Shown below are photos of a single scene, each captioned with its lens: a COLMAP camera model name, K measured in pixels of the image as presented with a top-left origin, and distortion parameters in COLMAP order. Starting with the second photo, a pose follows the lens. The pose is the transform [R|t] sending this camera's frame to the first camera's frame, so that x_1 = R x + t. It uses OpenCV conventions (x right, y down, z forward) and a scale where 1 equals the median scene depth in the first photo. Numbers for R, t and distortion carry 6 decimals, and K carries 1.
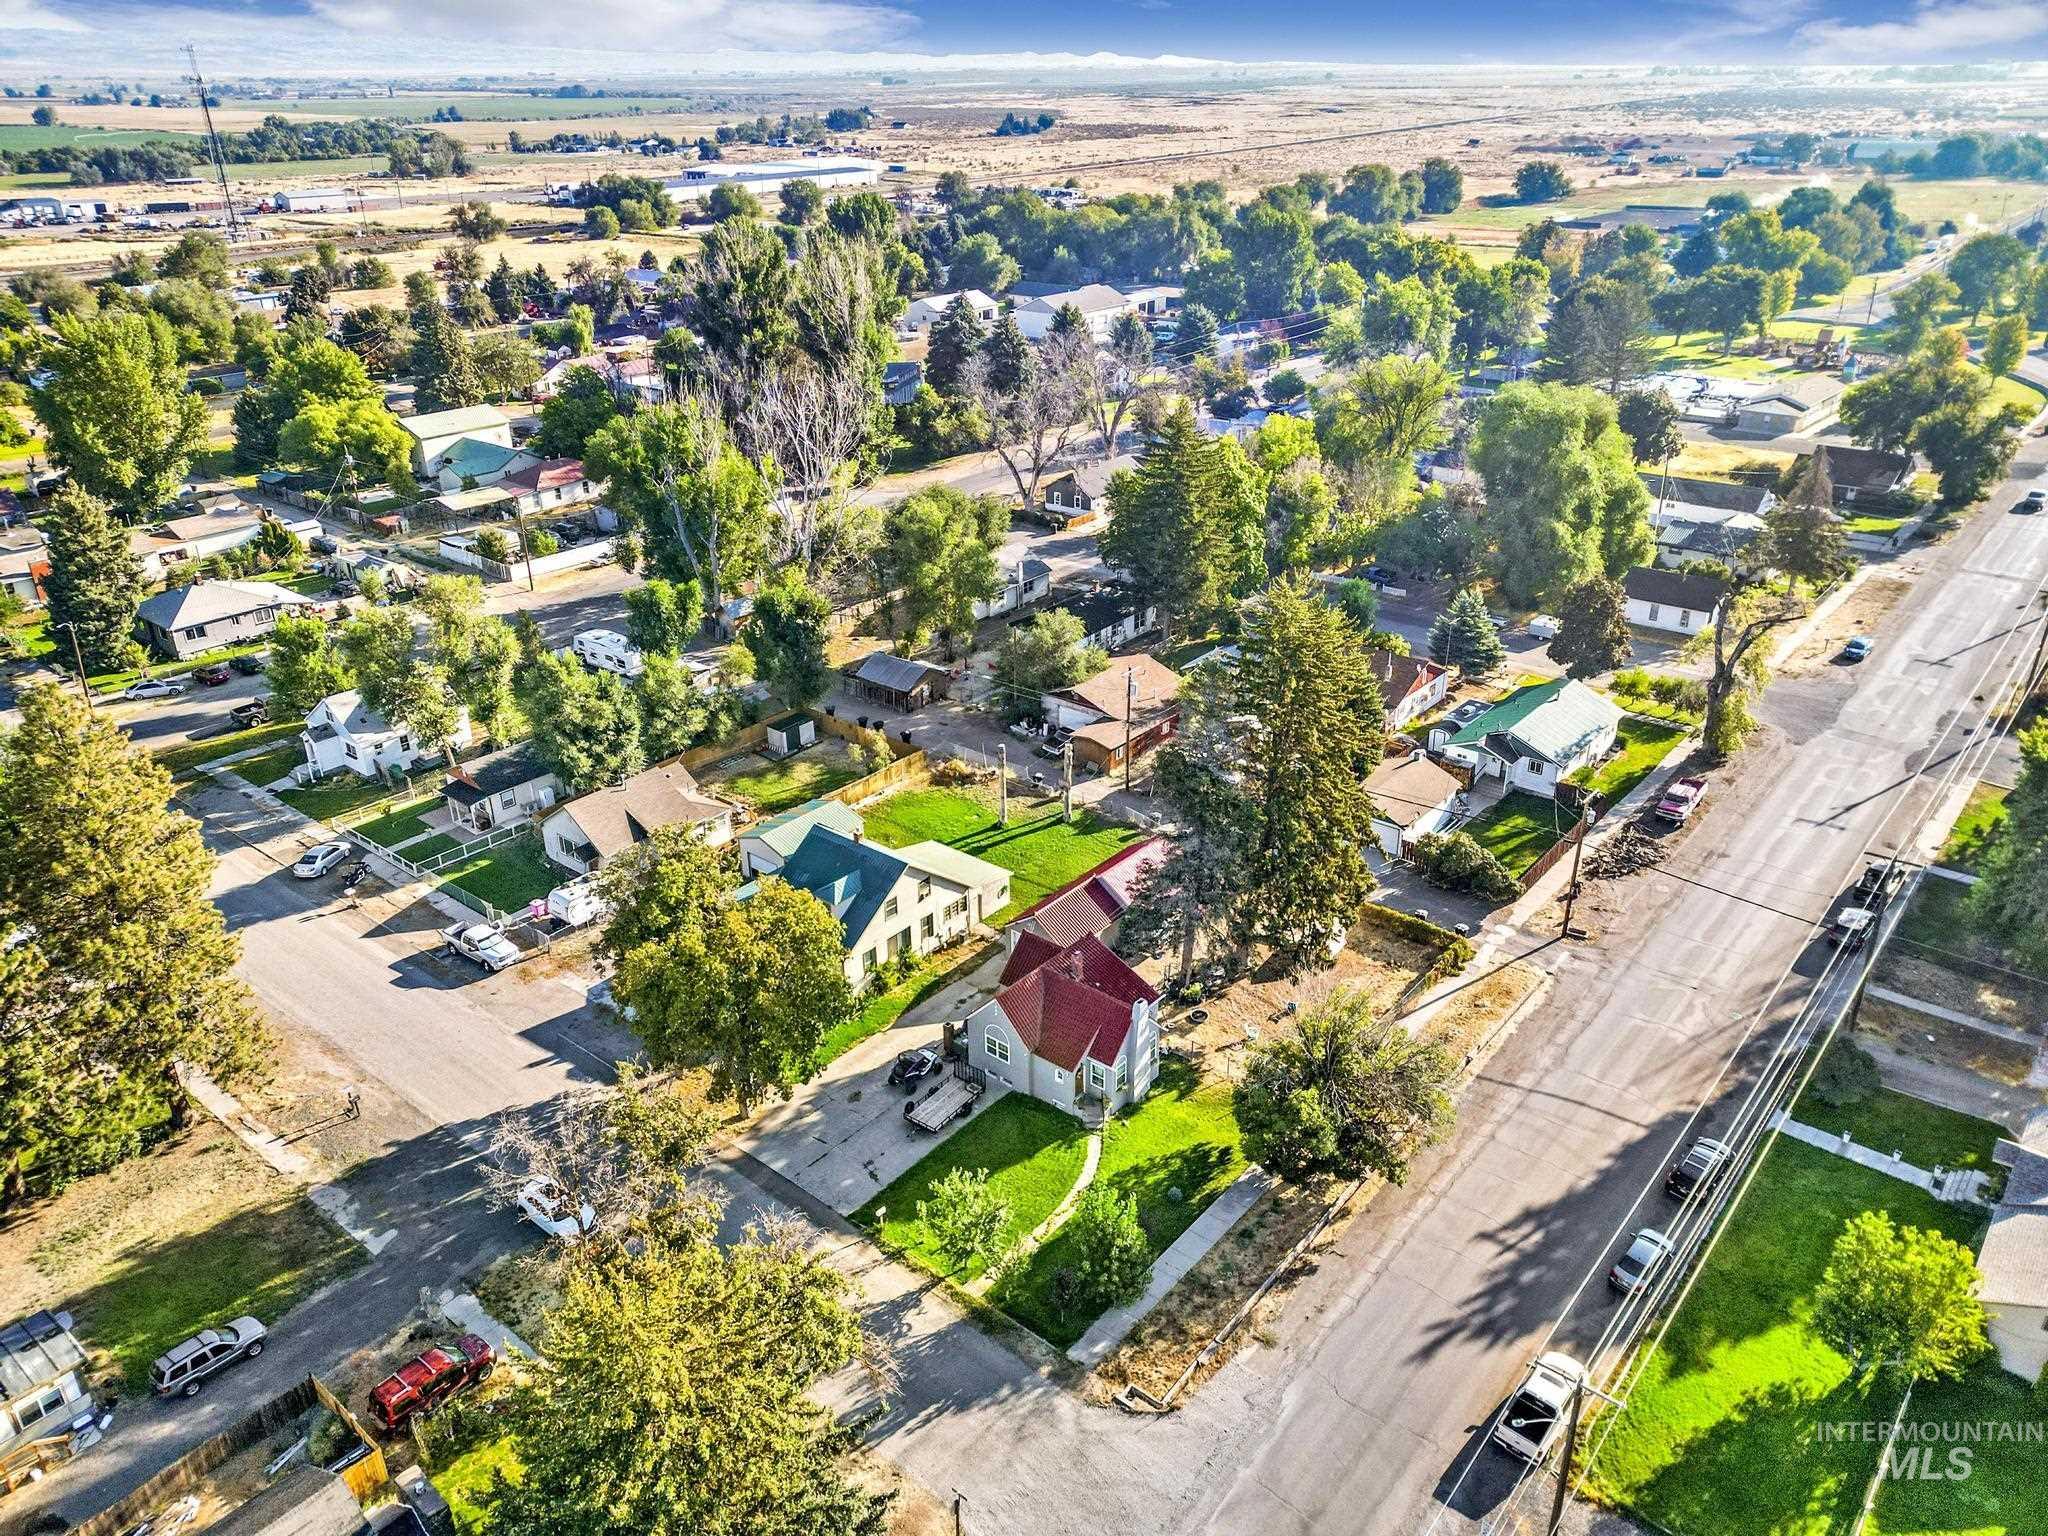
lens RADIAL K [[1403.2, 0, 1020.6], [0, 1403.2, 829.4], [0, 0, 1]] dist [0.089554, -0.065008]
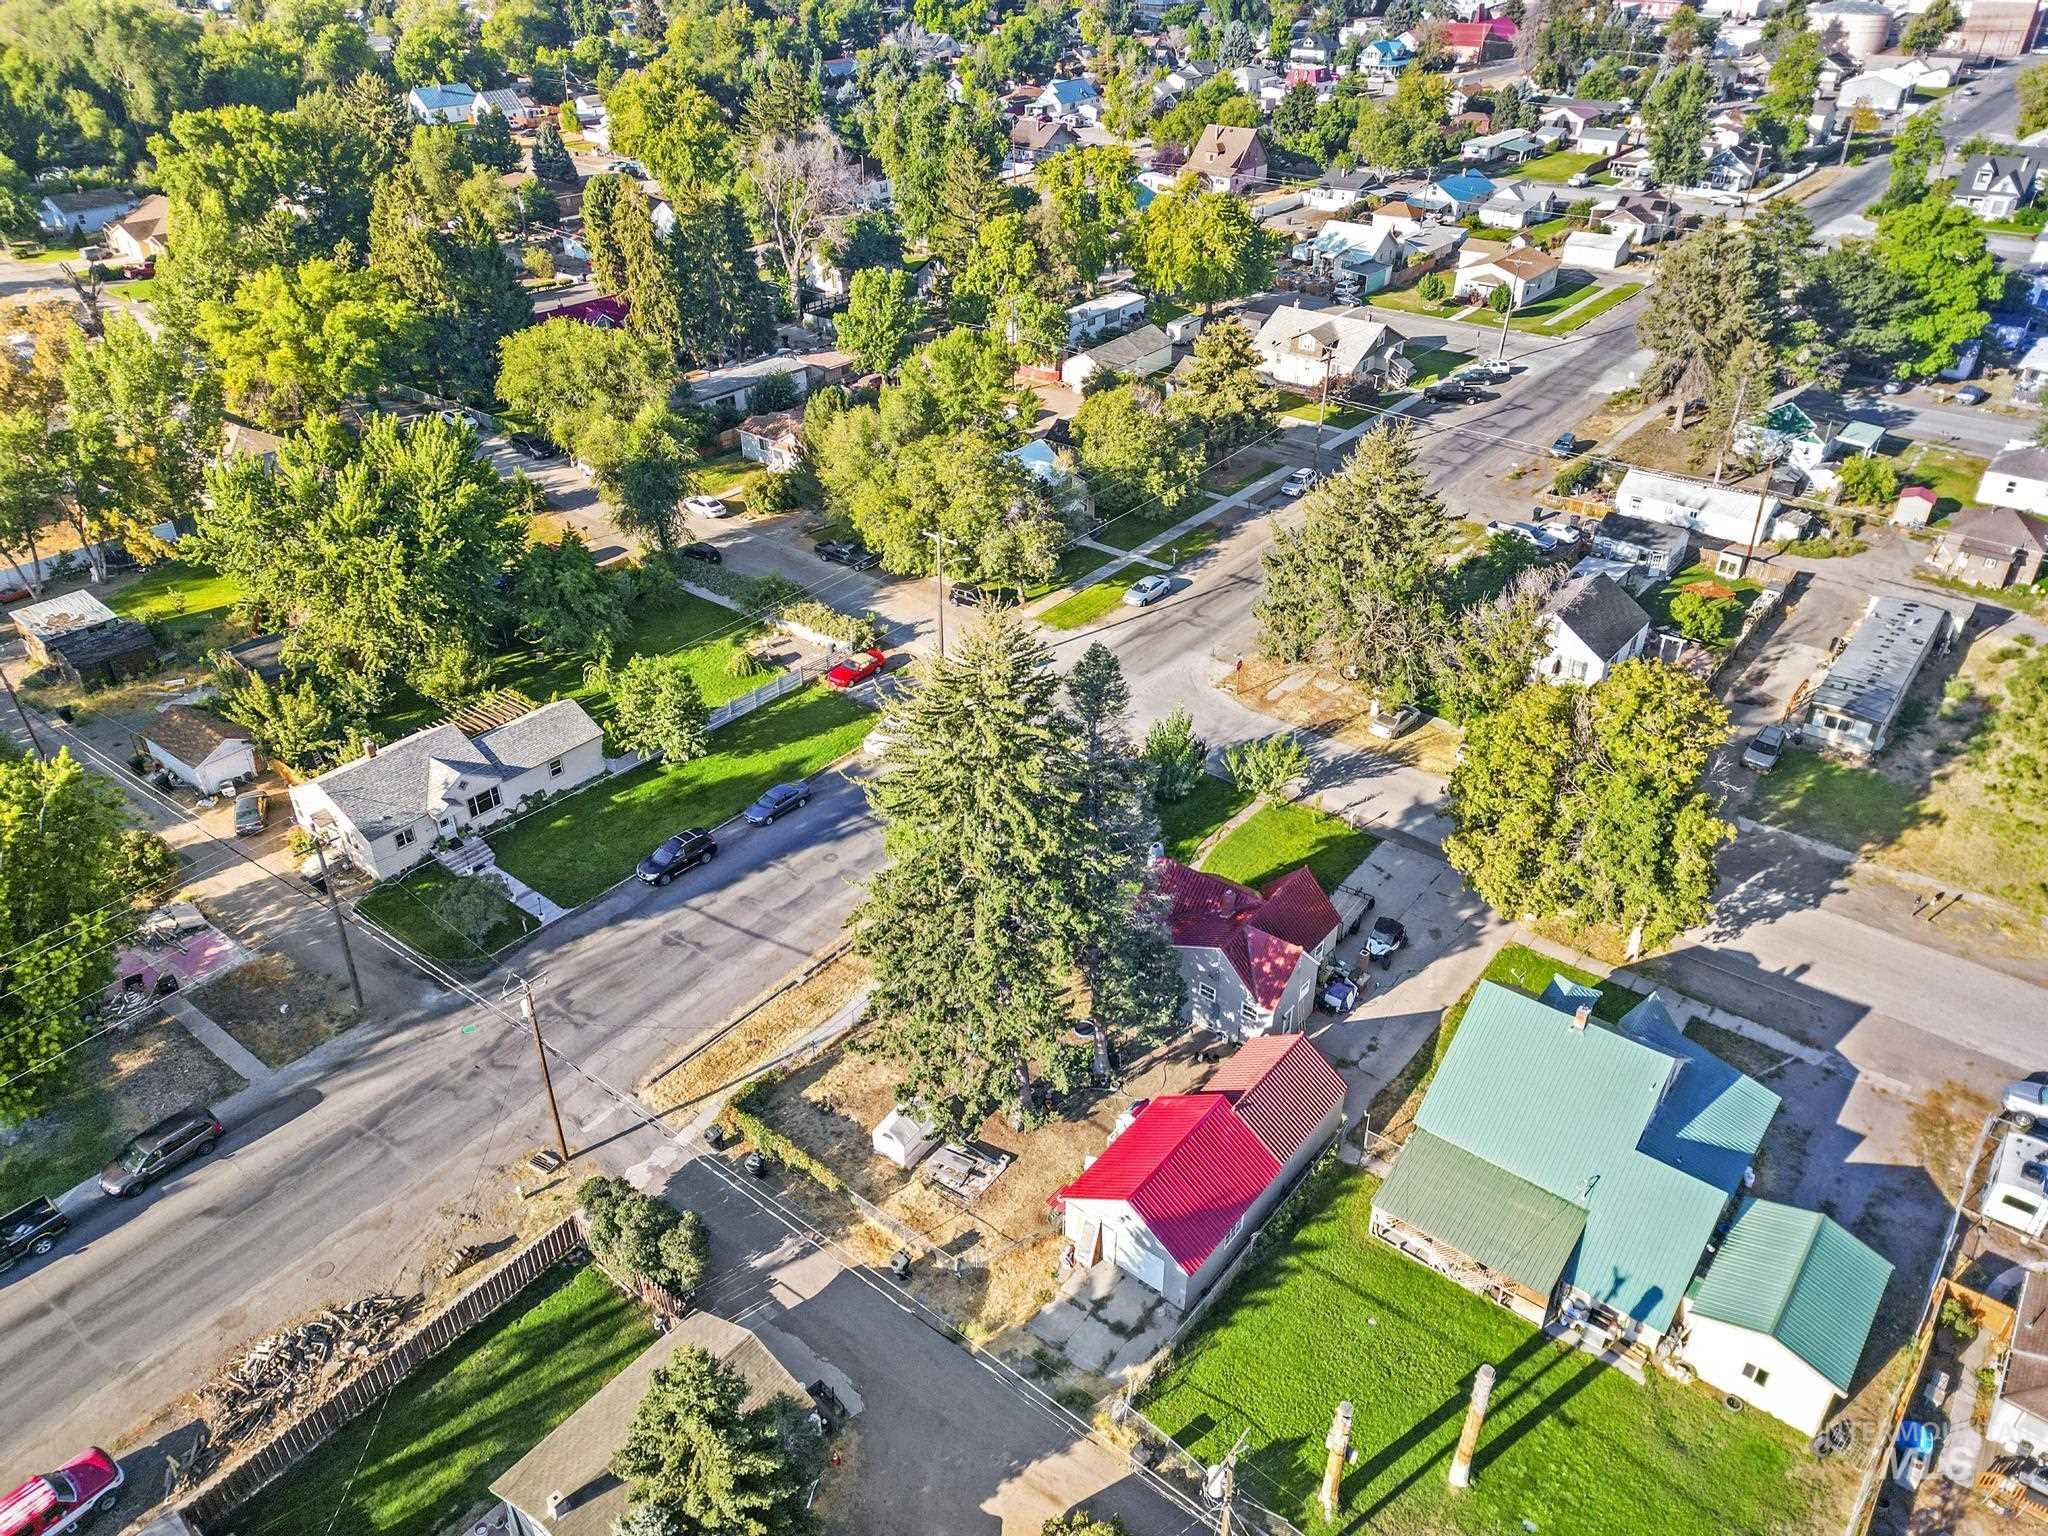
lens RADIAL K [[1446.8, 0, 1027.2], [0, 1446.8, 795.7], [0, 0, 1]] dist [0.067392, -0.056766]
pose [[-0.999505, 0.024735, -0.019445, 0.140330], [-0.005133, 0.481562, 0.876397, -0.564844], [0.031042, 0.876063, -0.481197, 1.044837]]
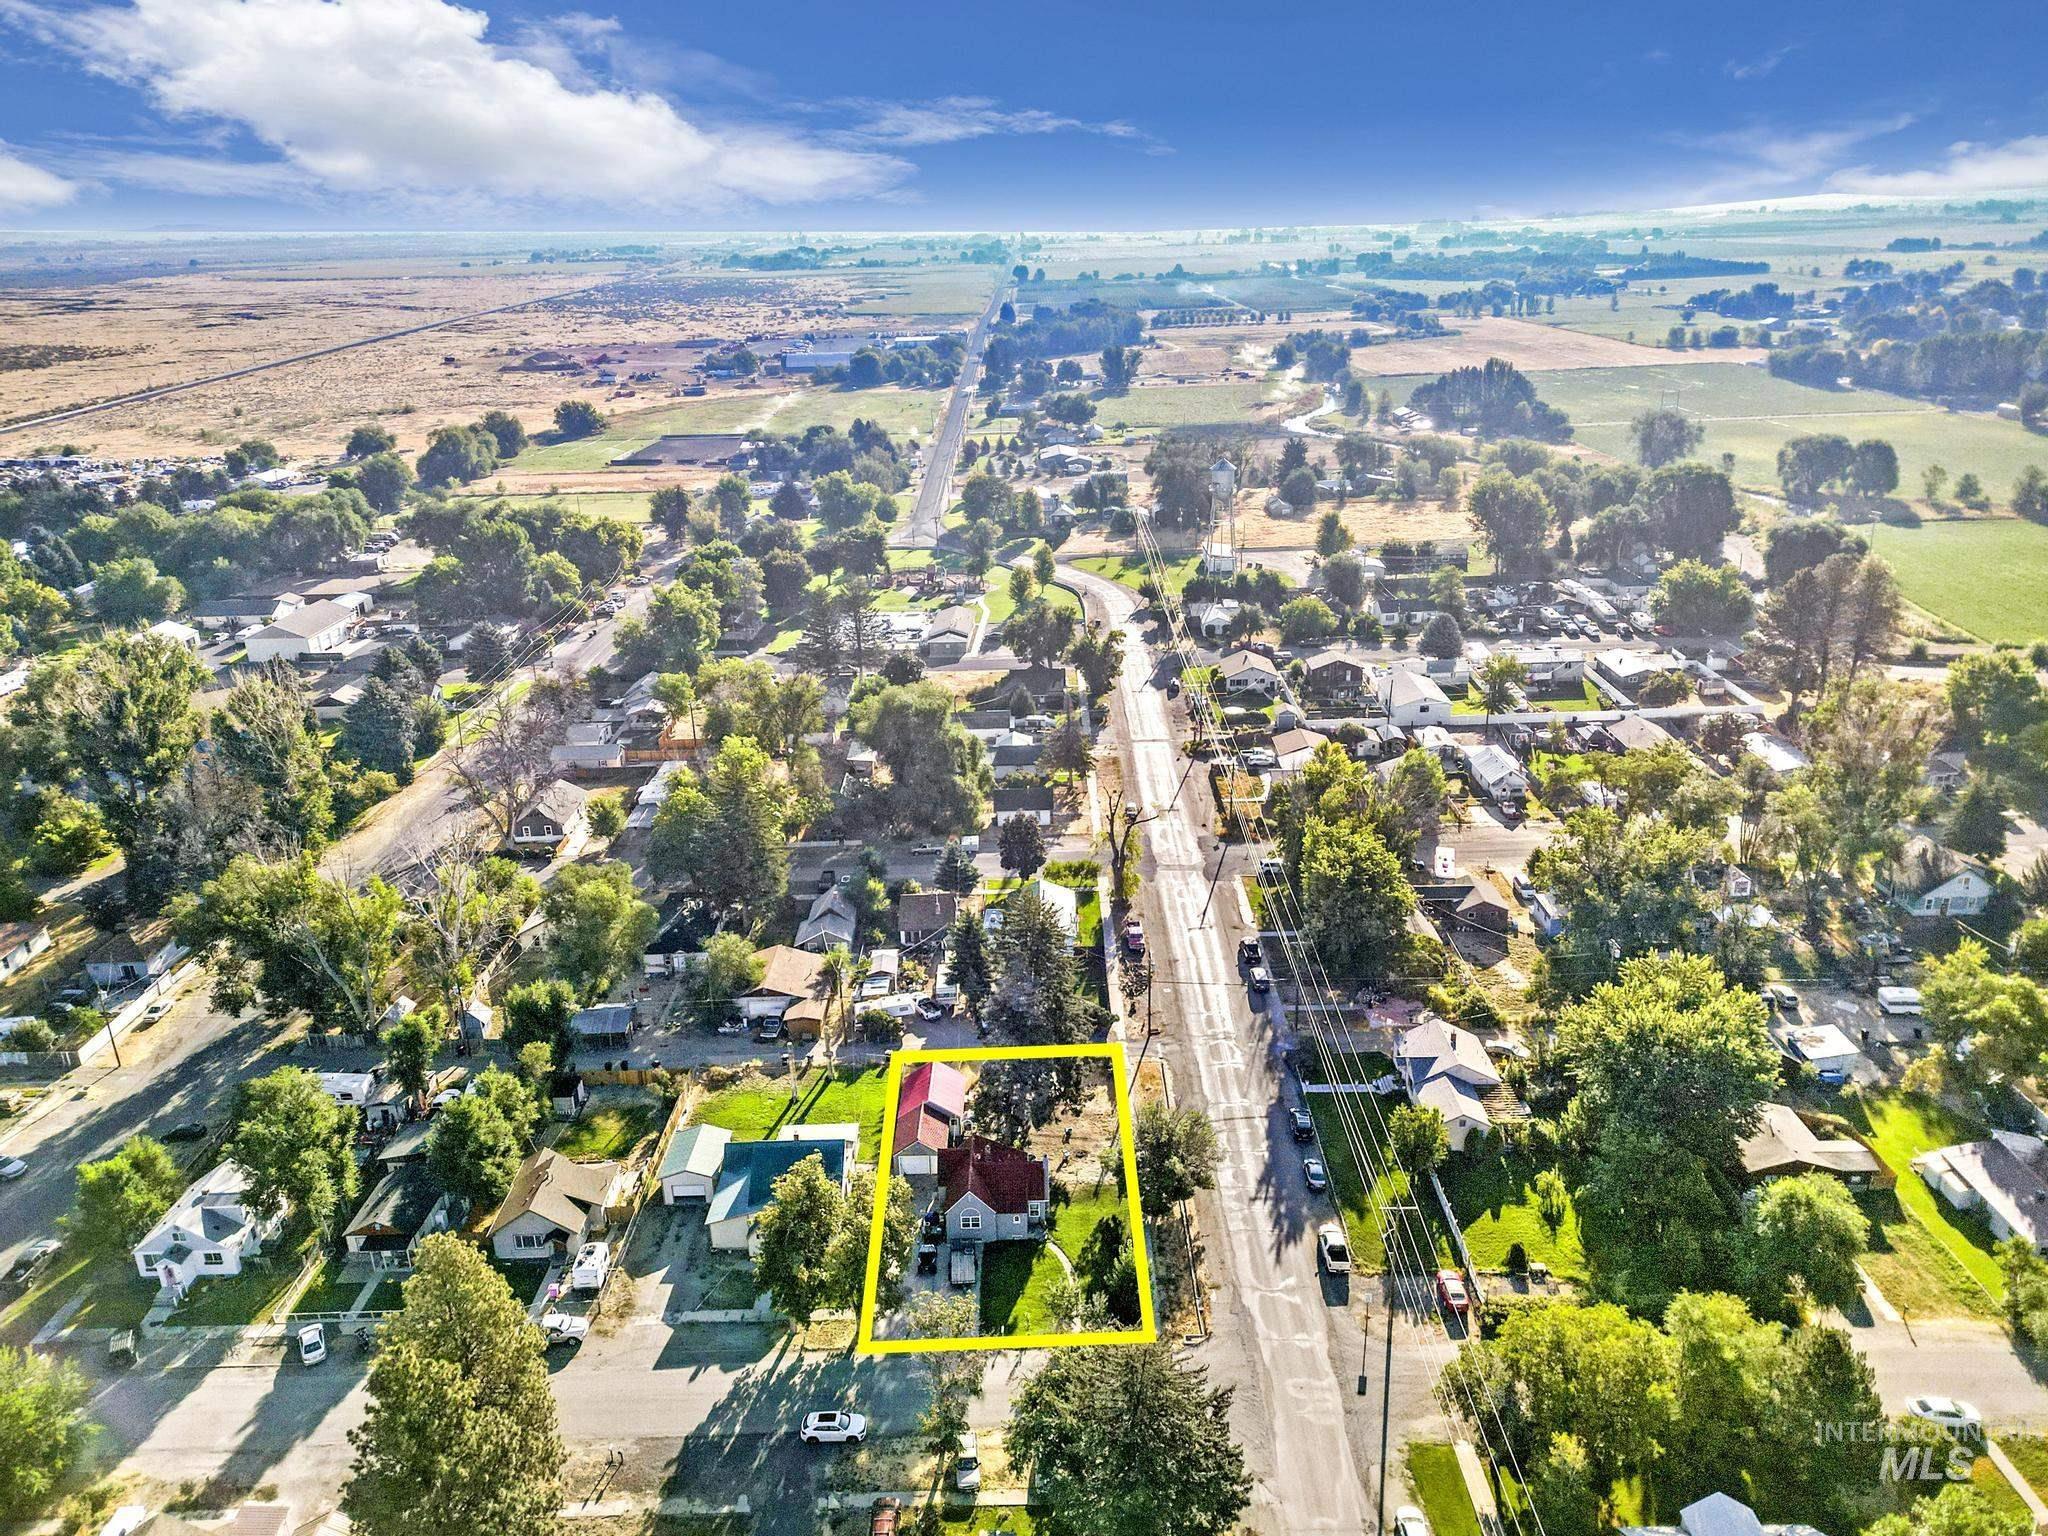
lens RADIAL K [[1461.6, 0, 1015.2], [0, 1461.6, 769.8], [0, 0, 1]] dist [0.065384, -0.062762]
pose [[0.774799, -0.234716, 0.587022, -0.628642], [0.315436, 0.948217, -0.037201, -0.191017], [-0.547893, 0.213992, 0.808716, -0.370607]]
